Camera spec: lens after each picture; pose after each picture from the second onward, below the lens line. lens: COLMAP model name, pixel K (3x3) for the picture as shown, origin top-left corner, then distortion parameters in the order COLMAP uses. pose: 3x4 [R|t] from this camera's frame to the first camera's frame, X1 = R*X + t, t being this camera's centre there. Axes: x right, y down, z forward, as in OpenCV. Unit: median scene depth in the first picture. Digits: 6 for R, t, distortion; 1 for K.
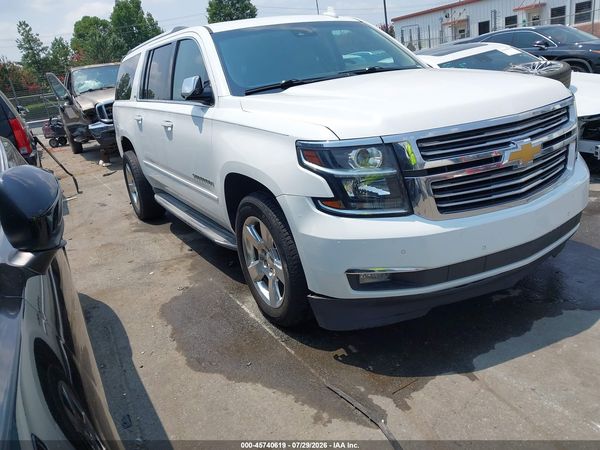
lens RADIAL K [[480.3, 0, 302.5], [0, 480.3, 261.6], [0, 0, 1]] dist [0.014820, -0.013009]
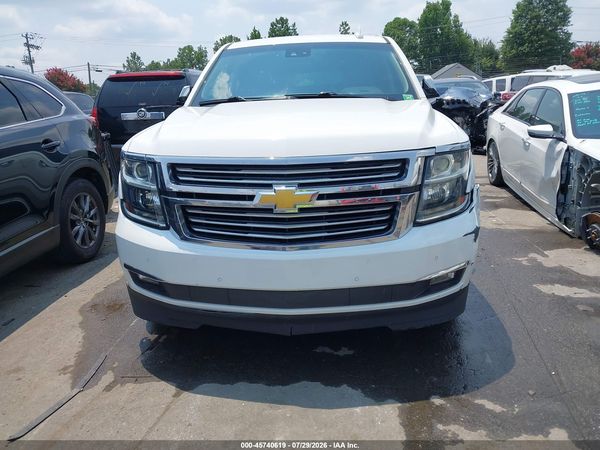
lens RADIAL K [[474.7, 0, 300.6], [0, 474.7, 263.5], [0, 0, 1]] dist [0.002257, 0.004634]
pose [[0.807389, 0.278966, -0.519904, 0.886010], [-0.273480, 0.957734, 0.089191, -0.171942], [0.522811, 0.070171, 0.849555, 0.205616]]
